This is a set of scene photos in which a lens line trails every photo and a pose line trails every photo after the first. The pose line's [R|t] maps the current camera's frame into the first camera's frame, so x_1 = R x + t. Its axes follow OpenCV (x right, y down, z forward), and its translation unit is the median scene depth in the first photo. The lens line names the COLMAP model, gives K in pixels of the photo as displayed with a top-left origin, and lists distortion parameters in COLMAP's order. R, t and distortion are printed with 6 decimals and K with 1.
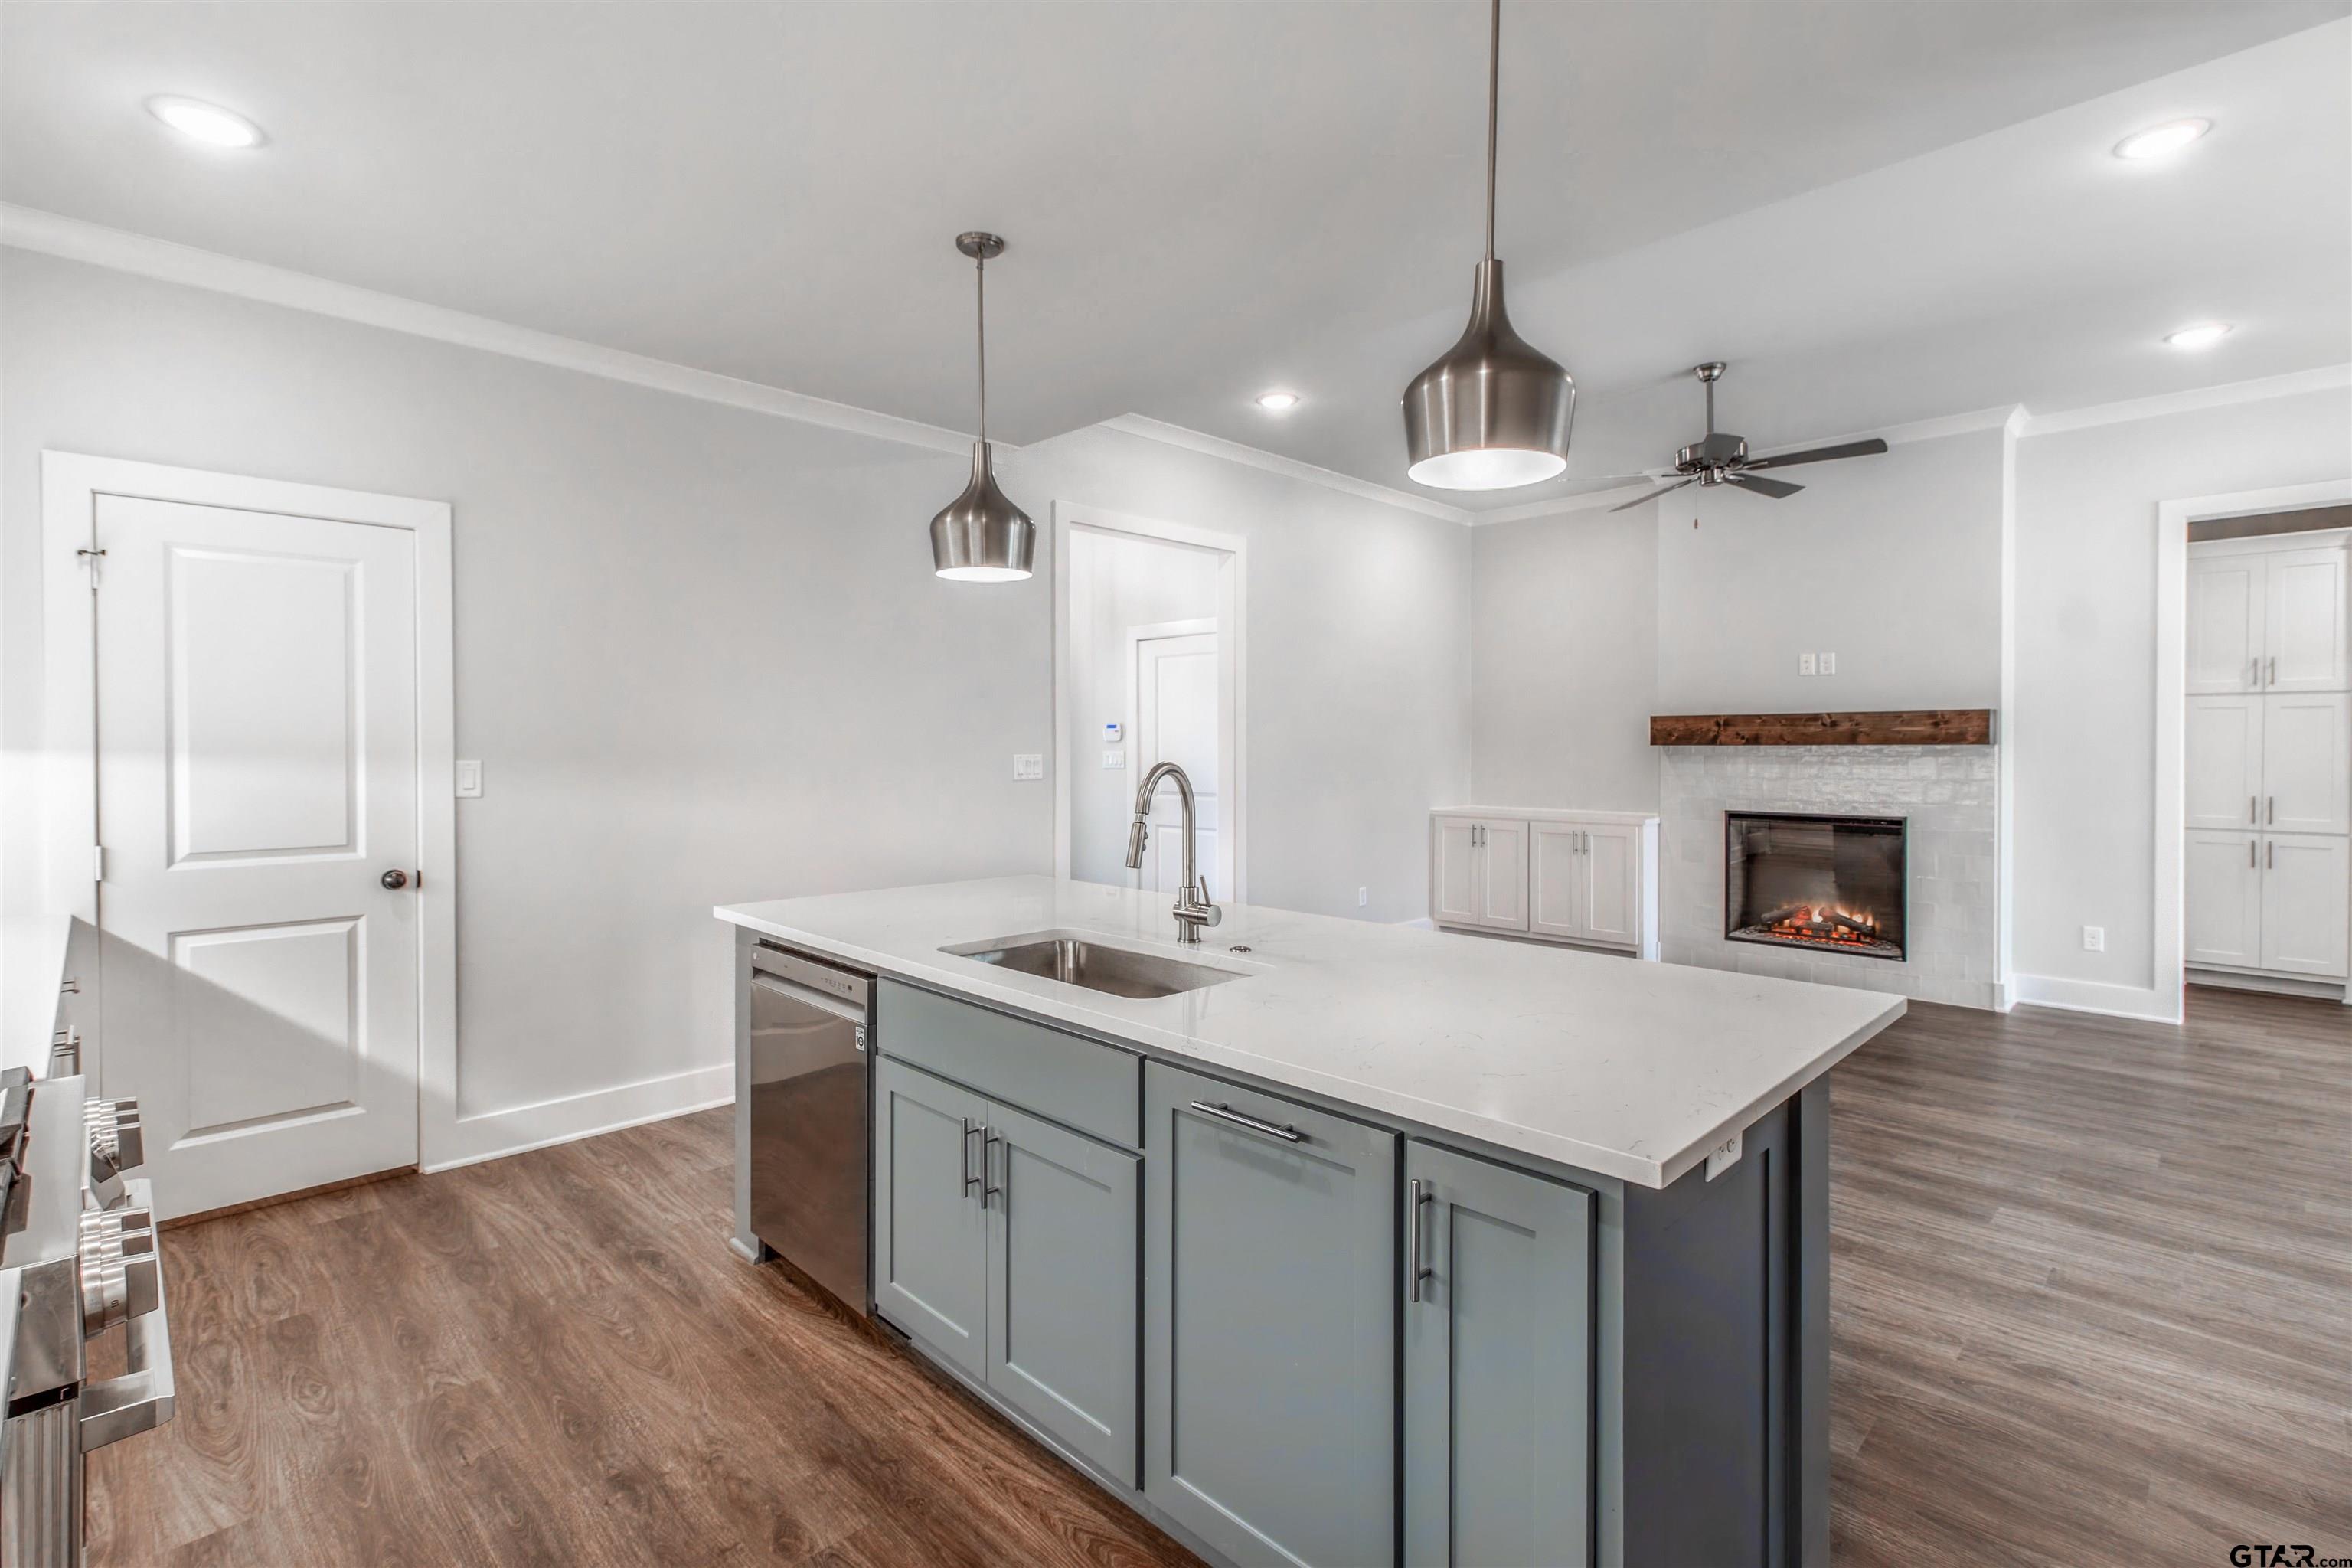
lens RADIAL K [[1099.1, 0, 1181.9], [0, 1099.1, 760.2], [0, 0, 1]] dist [0.000365, 0.001165]
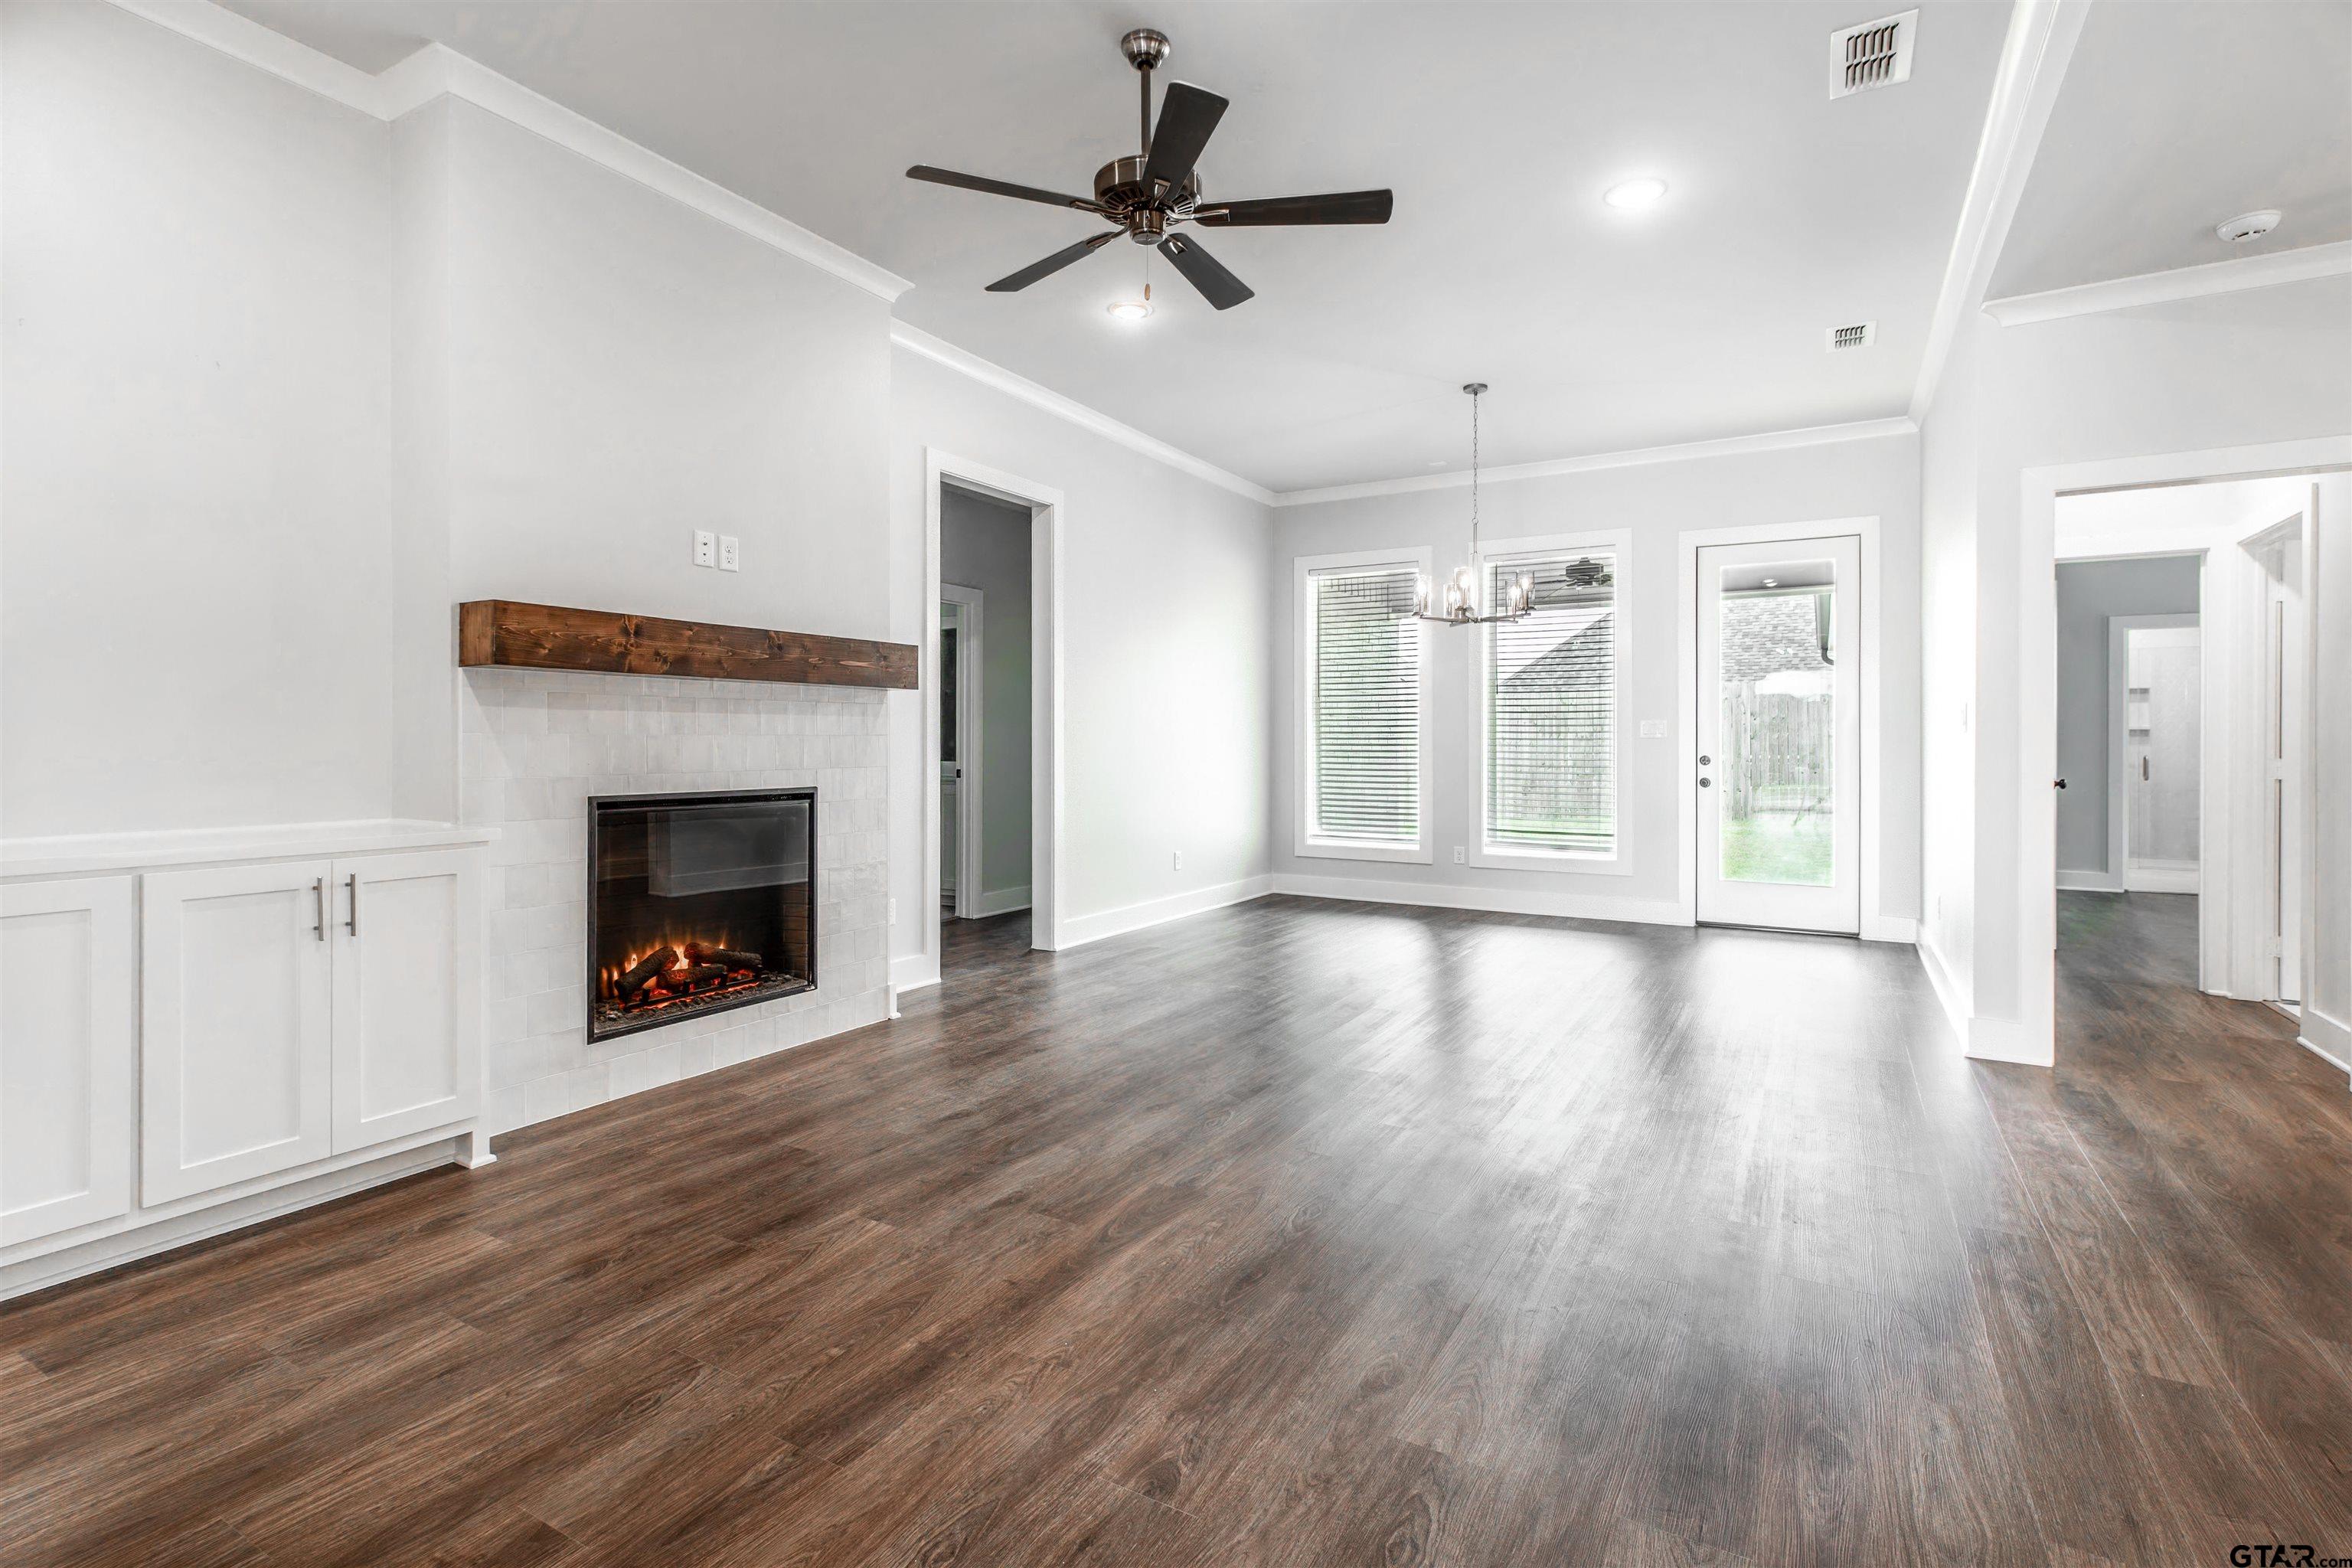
lens RADIAL K [[1099.1, 0, 1151.9], [0, 1099.1, 739.4], [0, 0, 1]] dist [0.000365, 0.001165]
pose [[-0.247117, 0.002339, 0.968983, -0.086573], [0.013373, 0.999910, 0.000997, 0.021742], [-0.968893, 0.013205, -0.247127, 0.893445]]
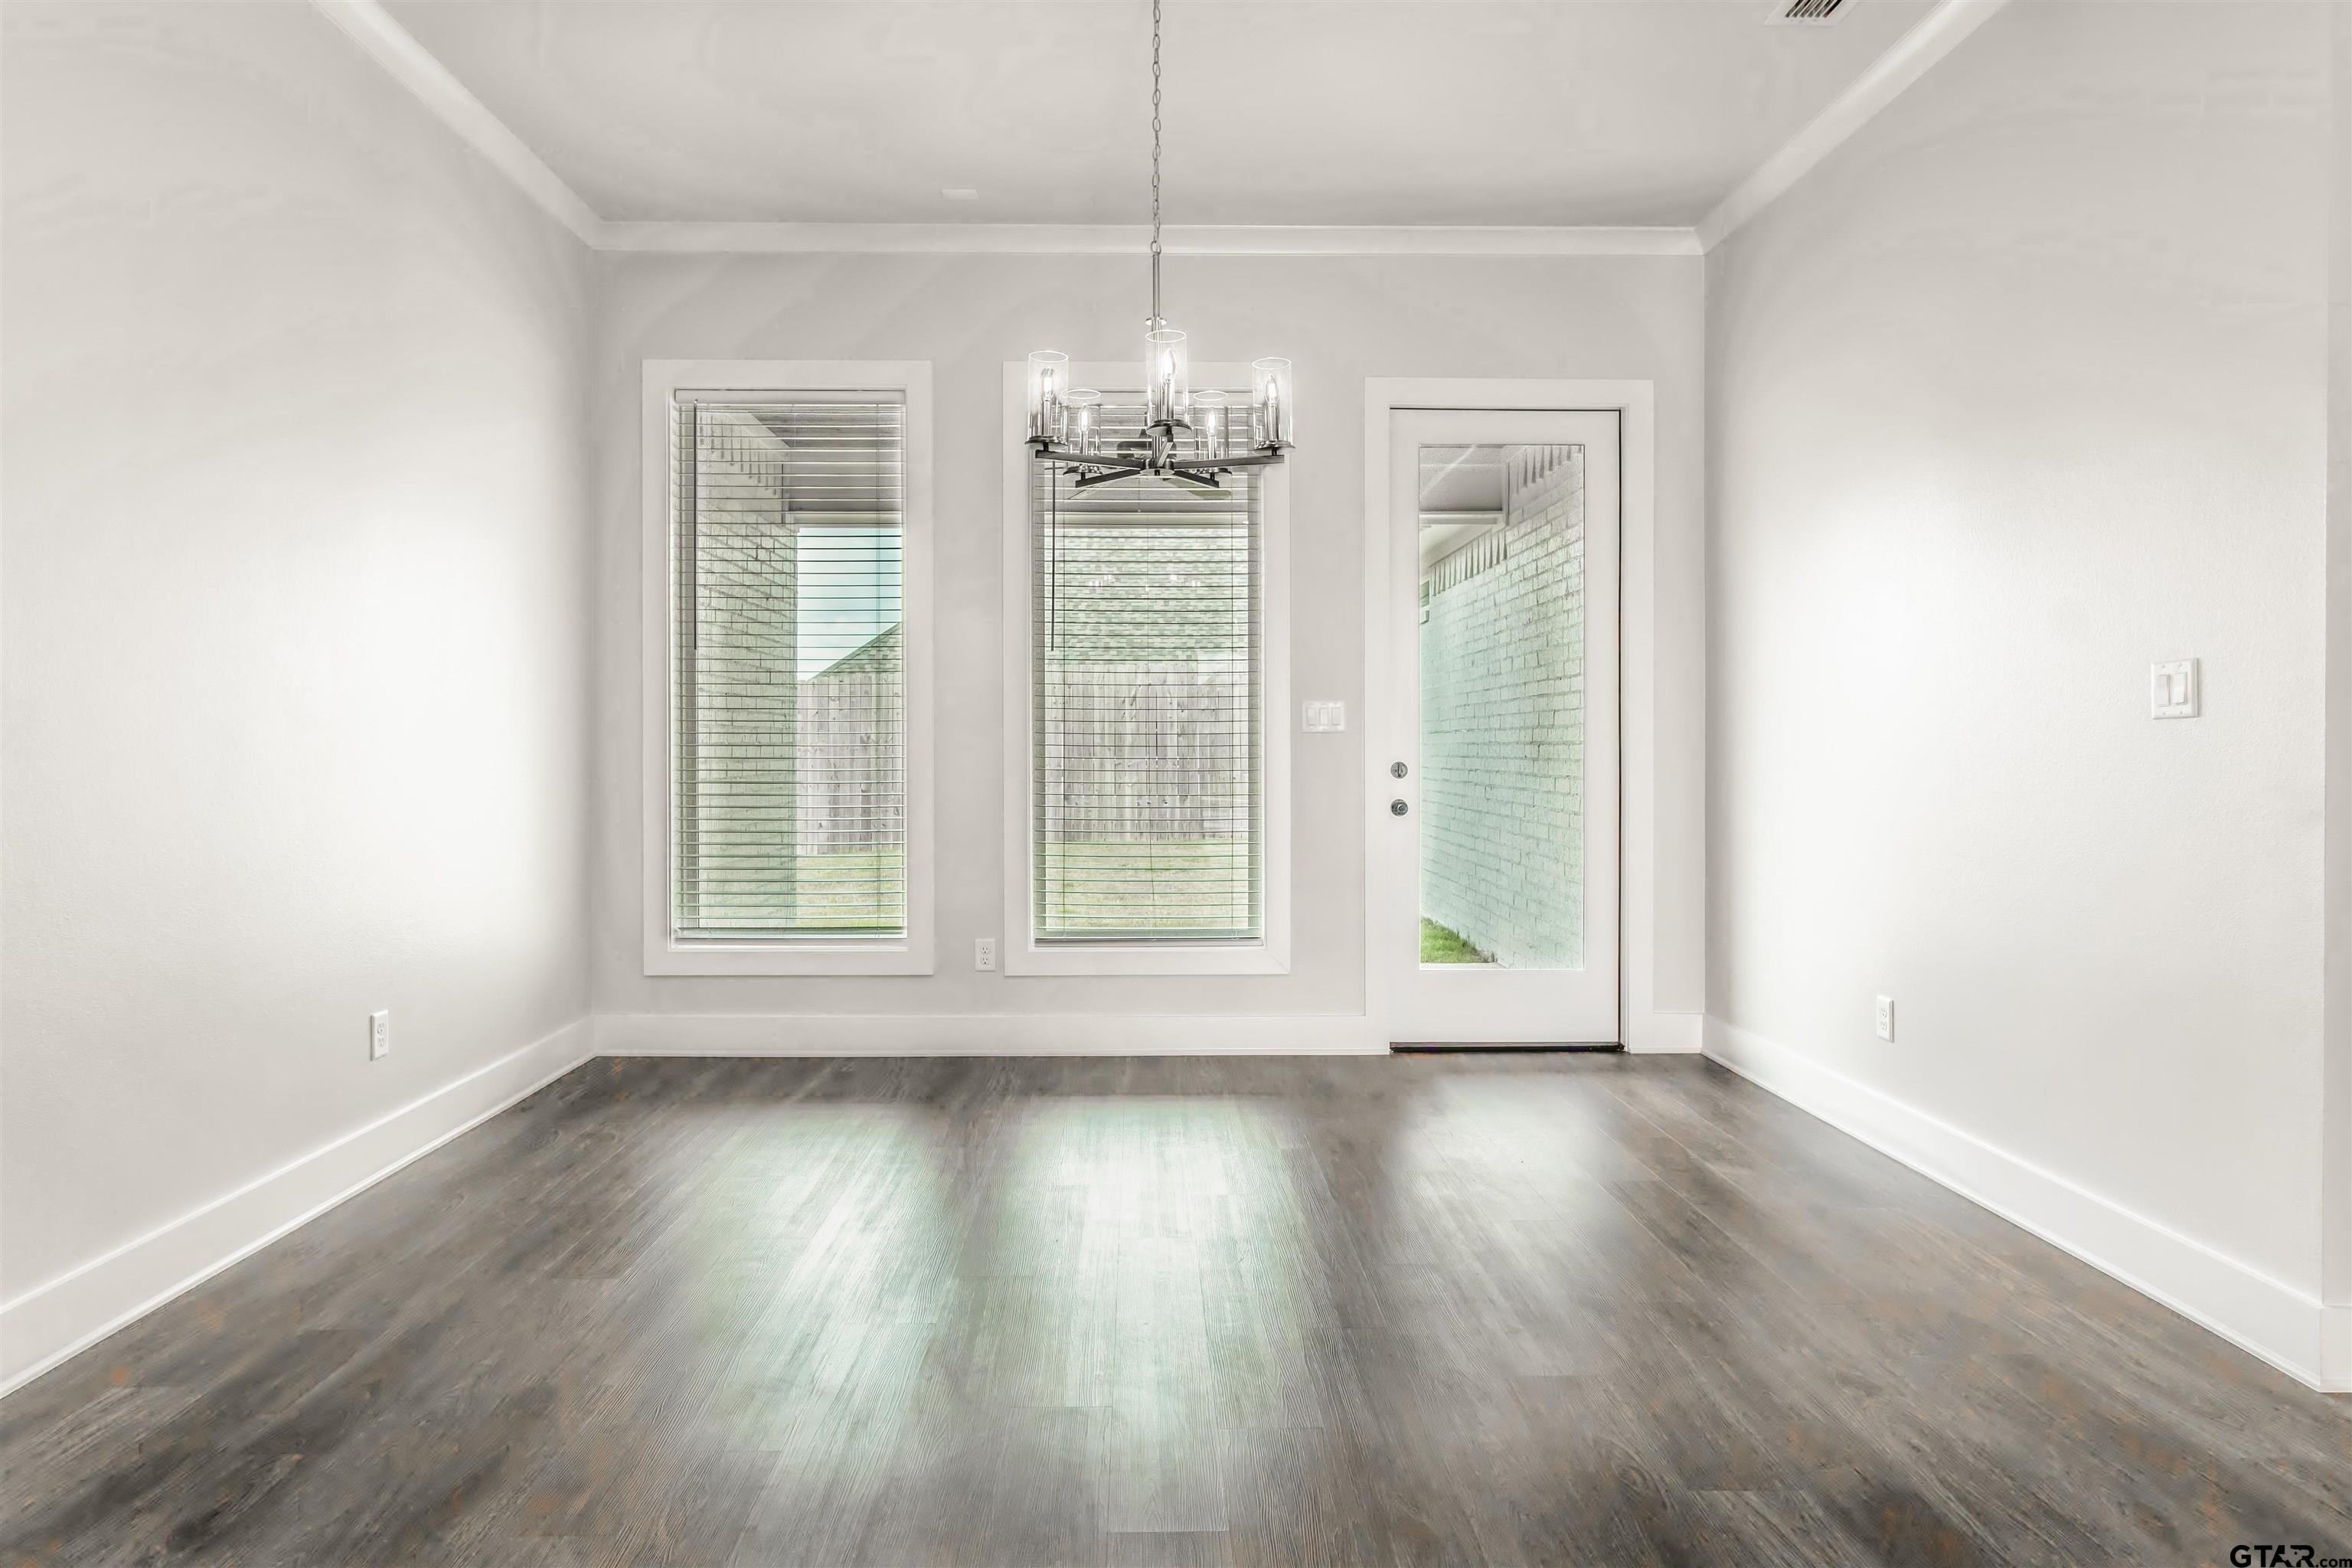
lens RADIAL K [[1370.3, 0, 1172.1], [0, 1370.3, 747.2], [0, 0, 1]] dist [0.000410, -0.006824]
pose [[-0.723339, 0.001634, 0.690491, 0.392478], [0.011579, 0.999885, 0.009764, 0.028654], [-0.690396, 0.015058, -0.723275, 0.759890]]
